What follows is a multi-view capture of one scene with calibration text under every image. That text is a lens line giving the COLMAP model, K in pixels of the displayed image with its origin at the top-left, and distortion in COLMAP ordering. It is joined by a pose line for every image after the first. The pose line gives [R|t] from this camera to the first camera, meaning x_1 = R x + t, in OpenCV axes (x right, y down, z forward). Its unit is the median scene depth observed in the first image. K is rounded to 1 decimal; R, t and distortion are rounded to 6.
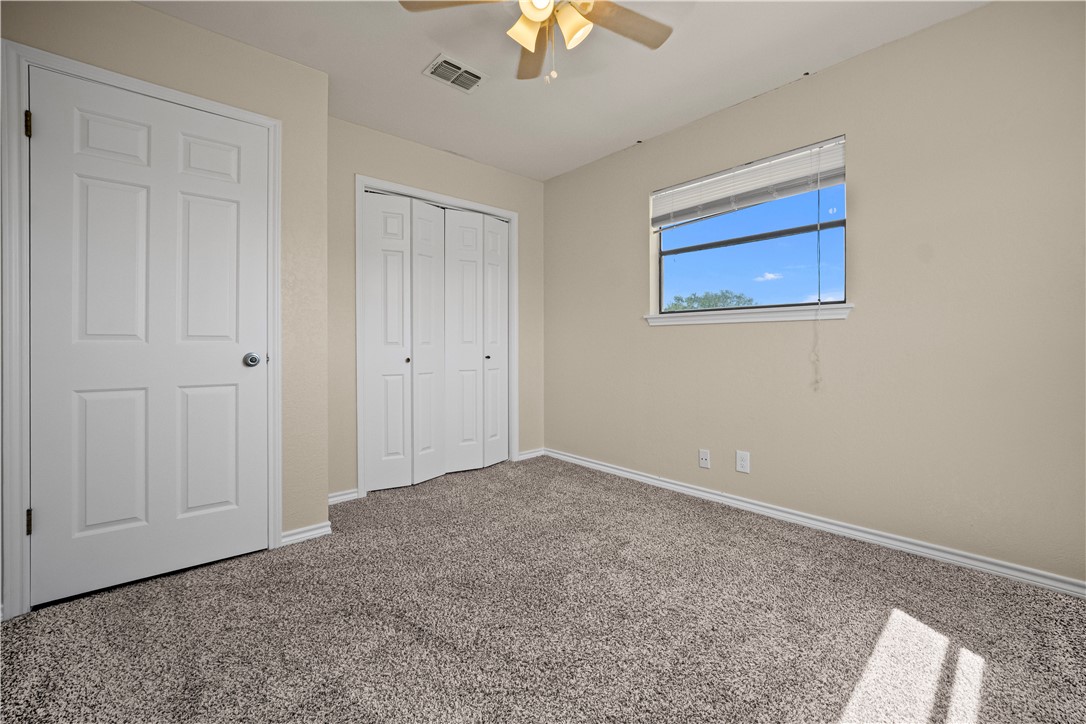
lens RADIAL K [[419.9, 0, 544.5], [0, 419.9, 345.6], [0, 0, 1]] dist [-0.001408, 0.000001]
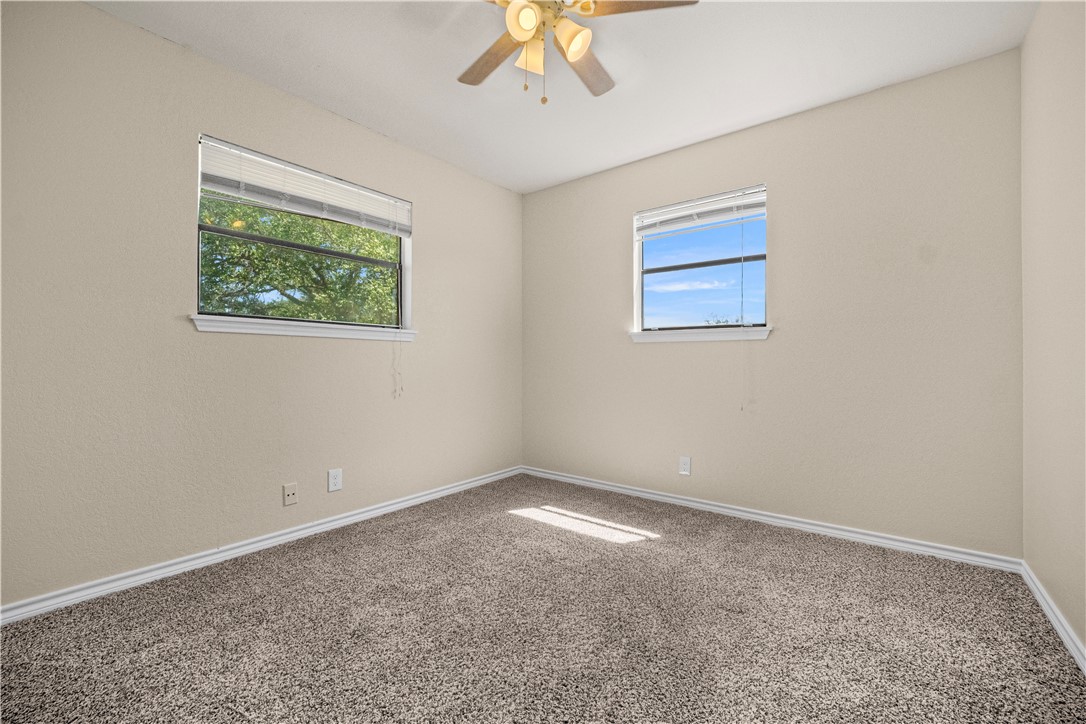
lens RADIAL K [[434.0, 0, 546.1], [0, 434.0, 361.9], [0, 0, 1]] dist [-0.011461, 0.007004]
pose [[-0.110459, 0.005216, 0.993867, -0.655652], [0.000346, 0.999986, -0.005209, 0.007778], [-0.993881, -0.000231, -0.110459, 0.694140]]
